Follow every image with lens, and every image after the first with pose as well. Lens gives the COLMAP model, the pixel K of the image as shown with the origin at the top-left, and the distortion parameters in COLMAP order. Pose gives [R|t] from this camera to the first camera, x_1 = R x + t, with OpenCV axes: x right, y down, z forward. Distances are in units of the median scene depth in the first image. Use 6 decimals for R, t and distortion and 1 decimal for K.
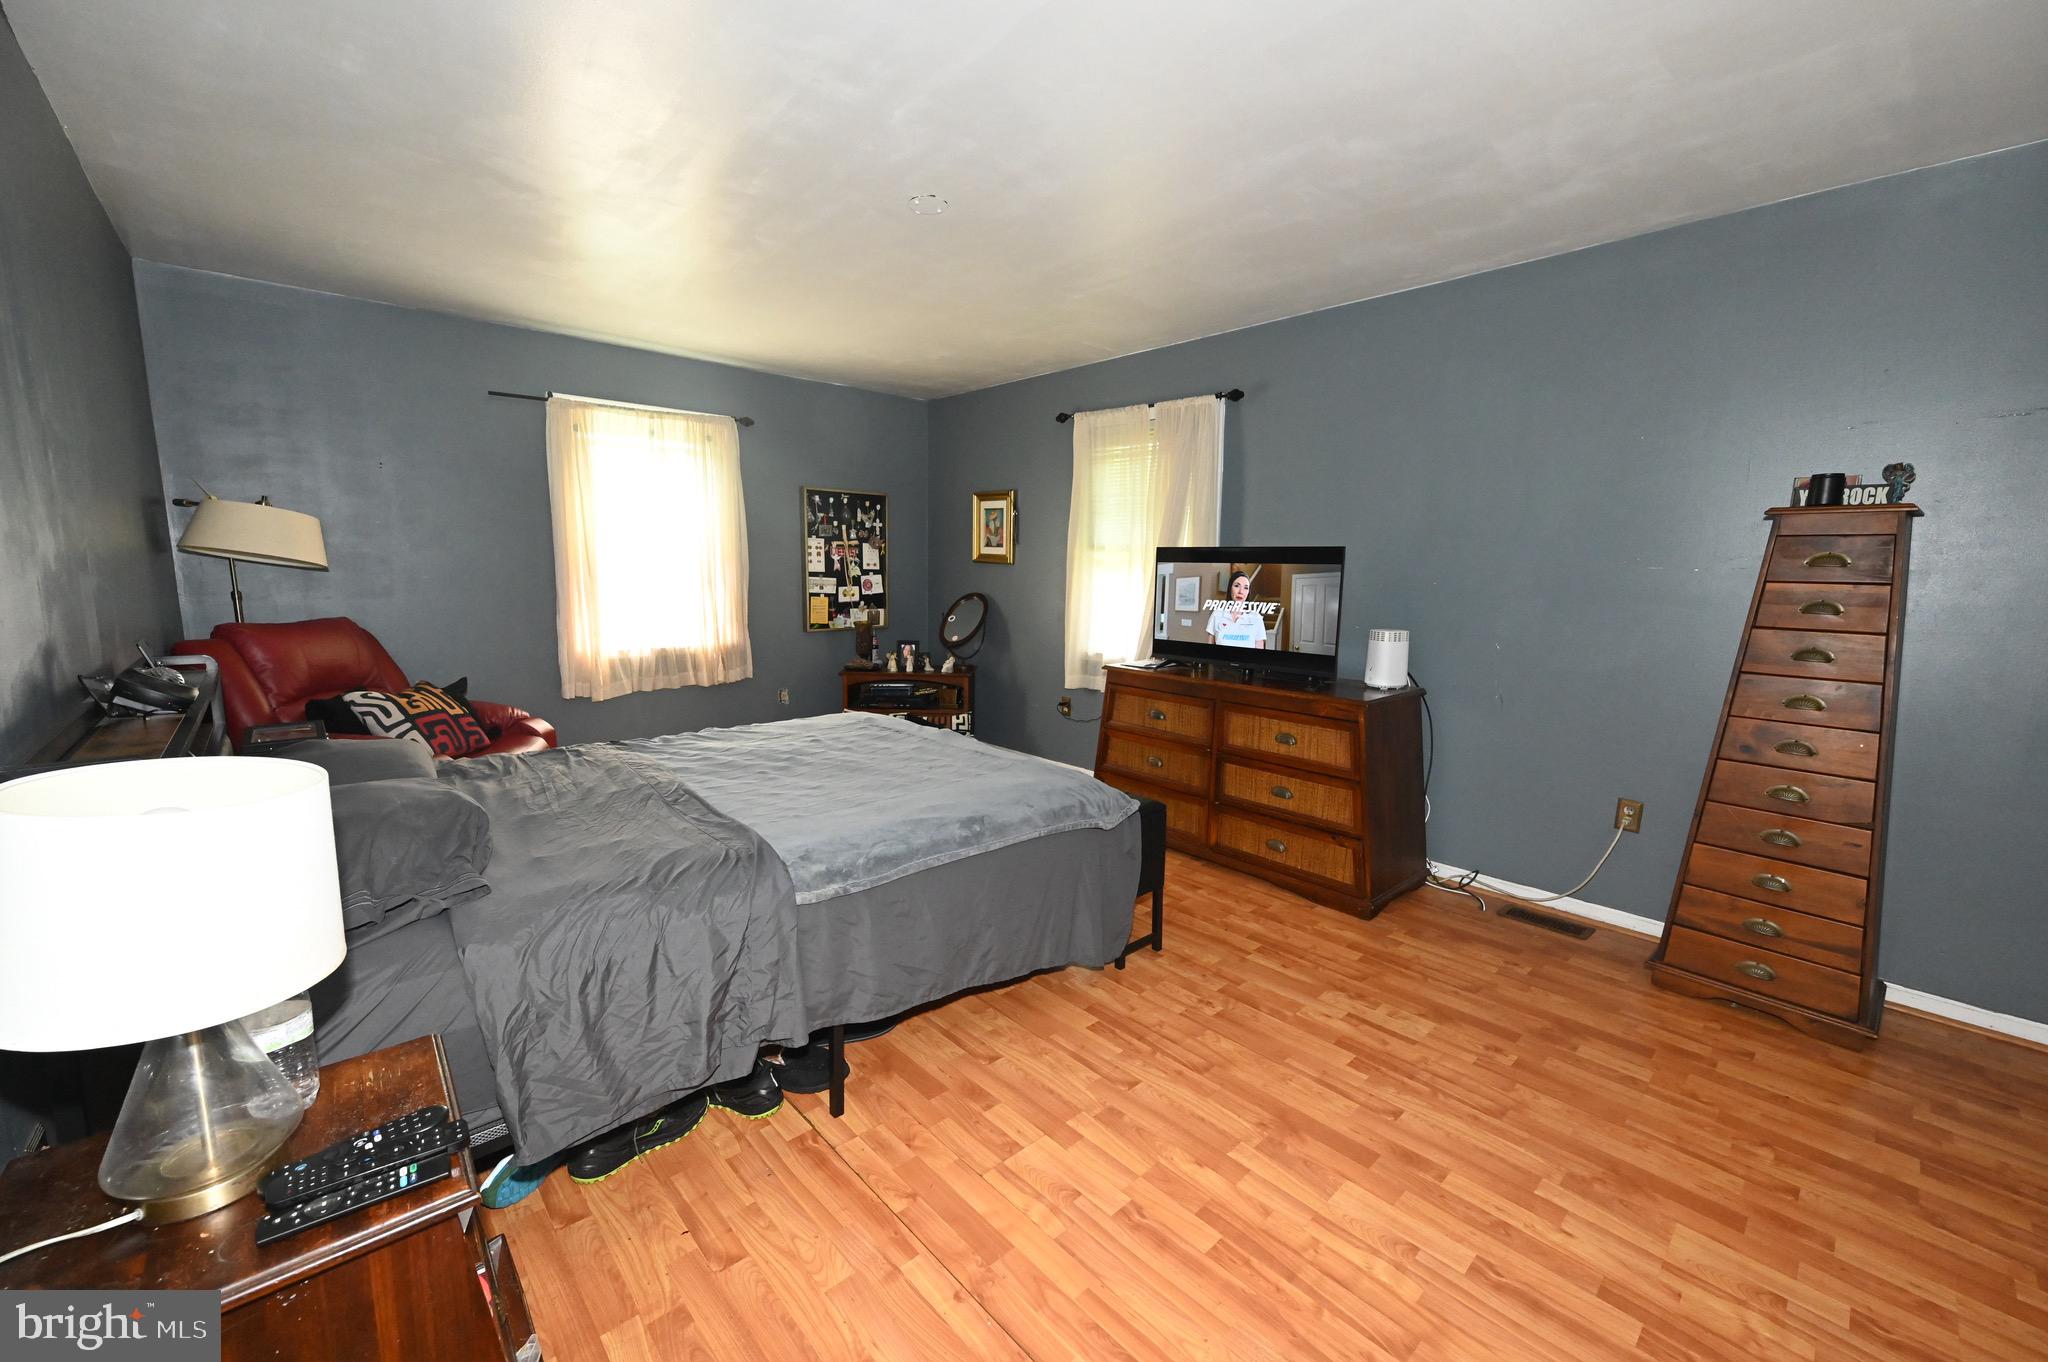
lens RADIAL K [[802.8, 0, 1031.3], [0, 802.8, 680.5], [0, 0, 1]] dist [-0.001558, 0.000198]
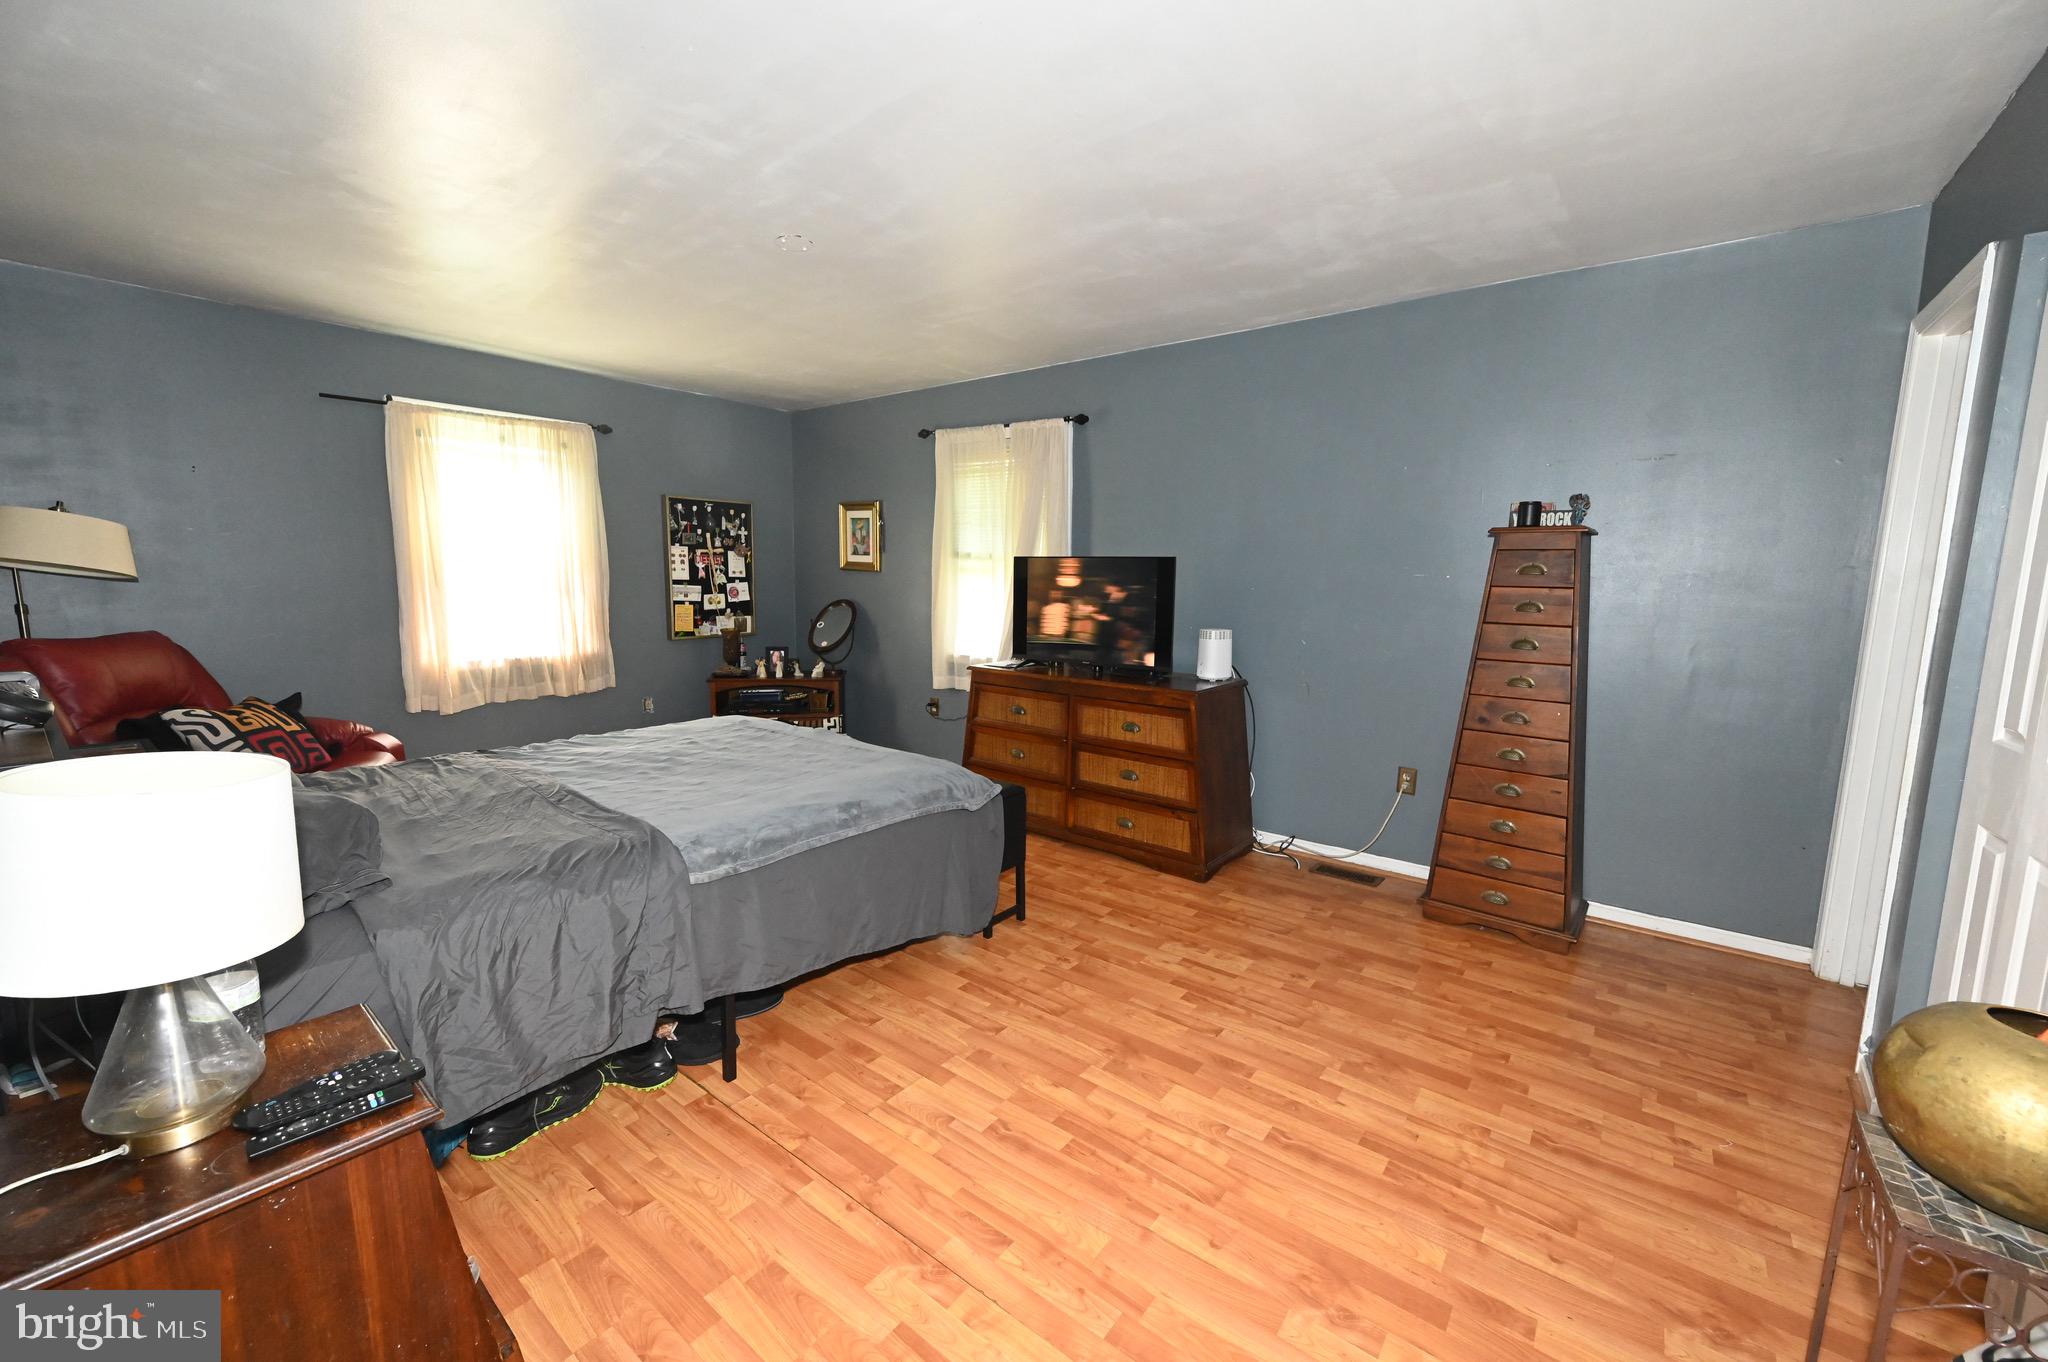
lens RADIAL K [[802.8, 0, 1031.3], [0, 802.8, 680.5], [0, 0, 1]] dist [-0.001558, 0.000198]
pose [[0.986623, -0.023735, 0.161284, -0.000880], [0.024733, 0.999685, -0.004183, 0.011561], [-0.161134, 0.008116, 0.986899, -0.124279]]
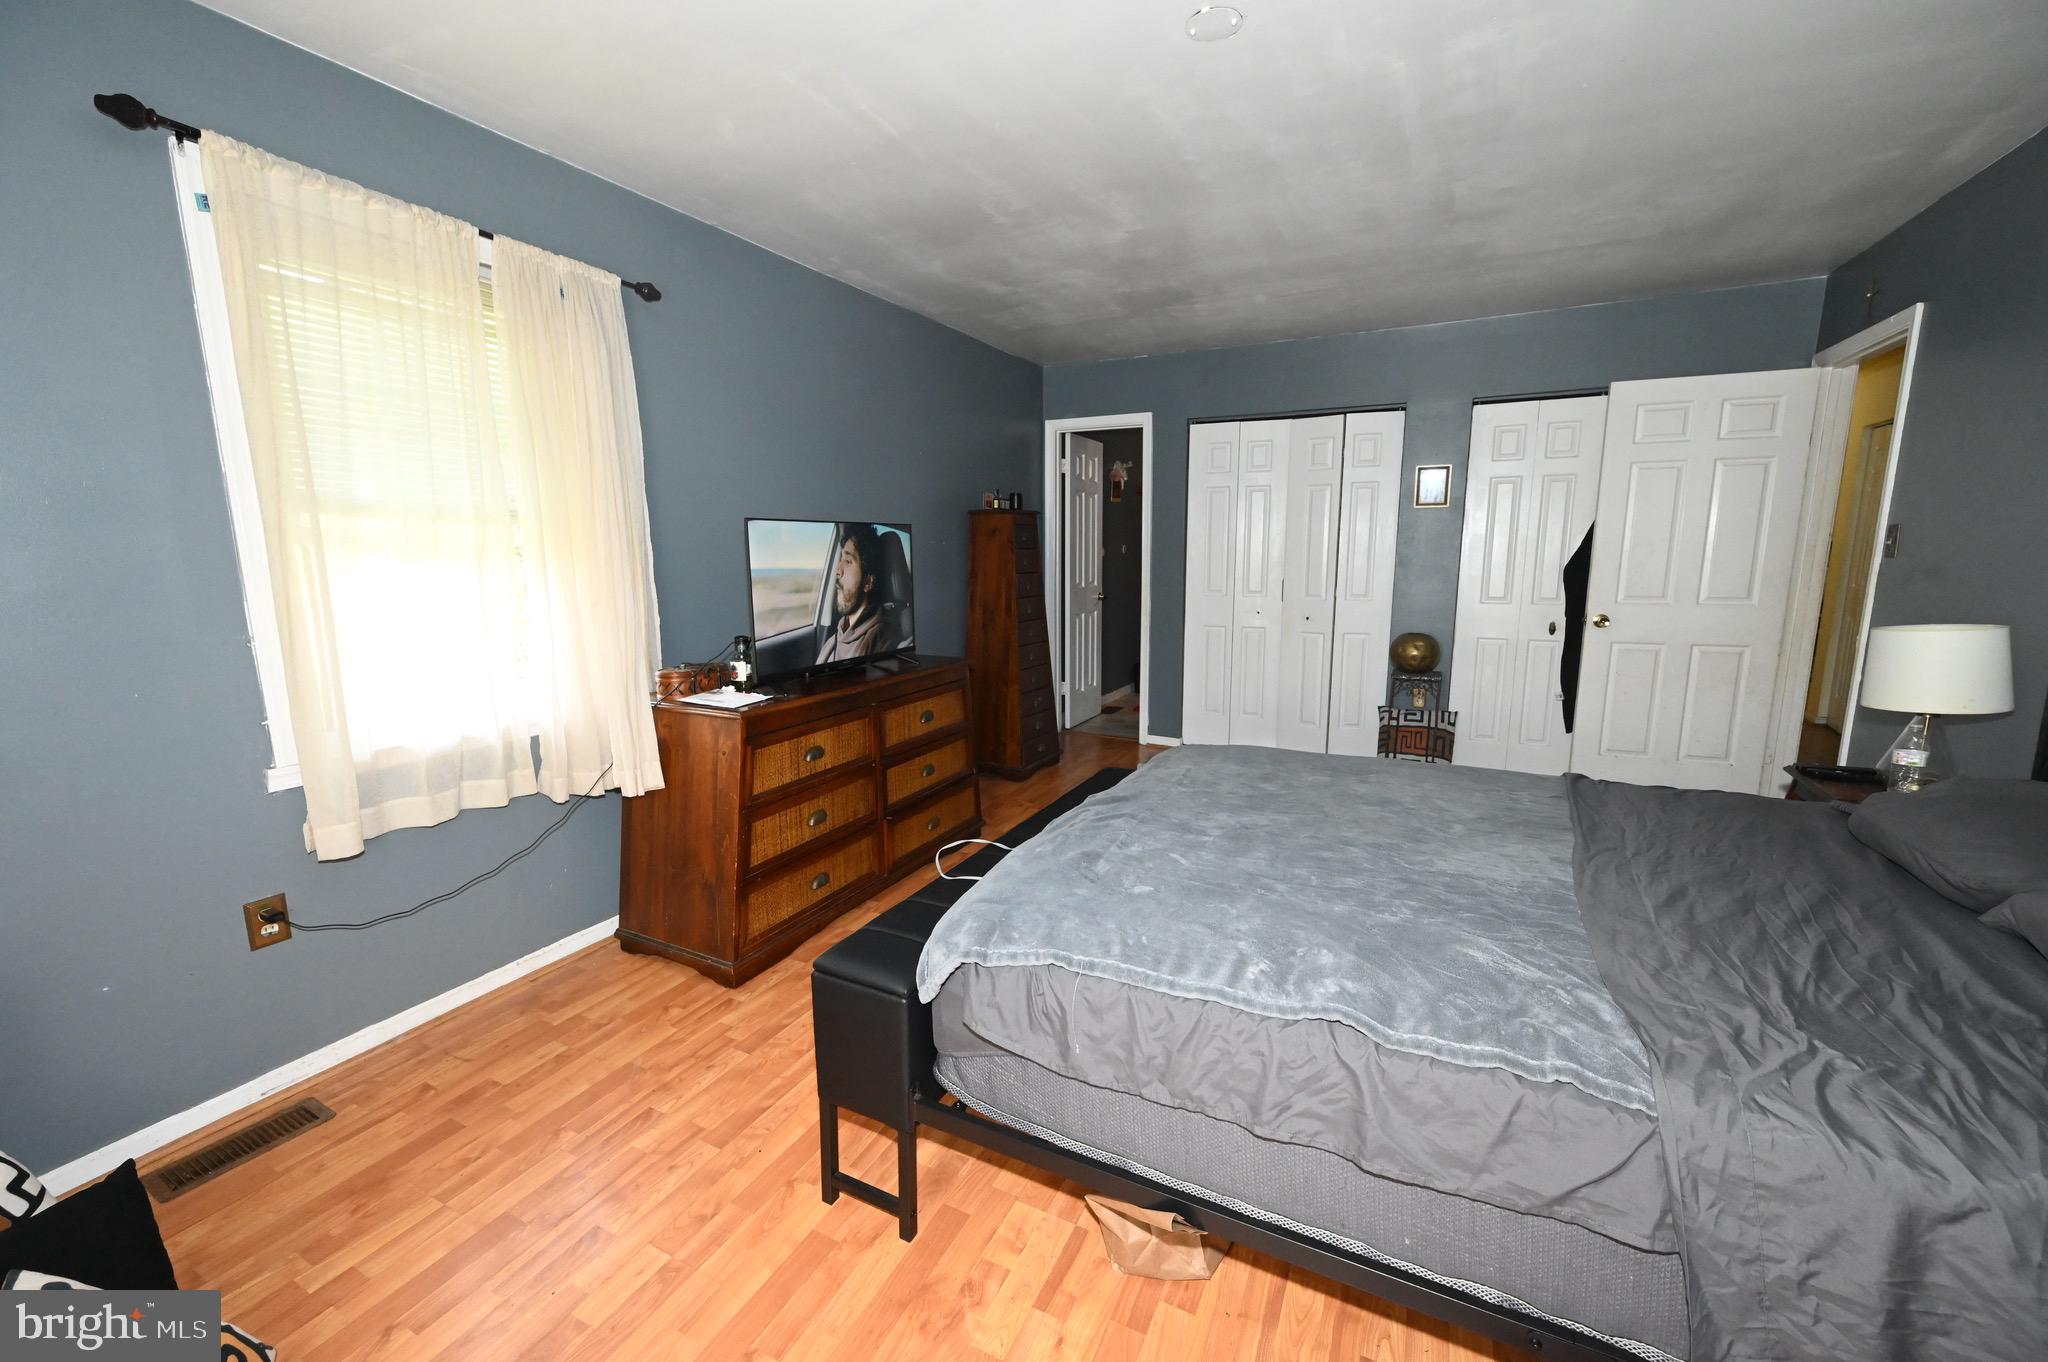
lens RADIAL K [[802.8, 0, 1031.3], [0, 802.8, 680.5], [0, 0, 1]] dist [-0.001558, 0.000198]
pose [[-0.342982, -0.168335, 0.924136, -0.904898], [0.134333, 0.964910, 0.225618, -0.251261], [-0.929687, 0.201525, -0.308333, 1.642012]]
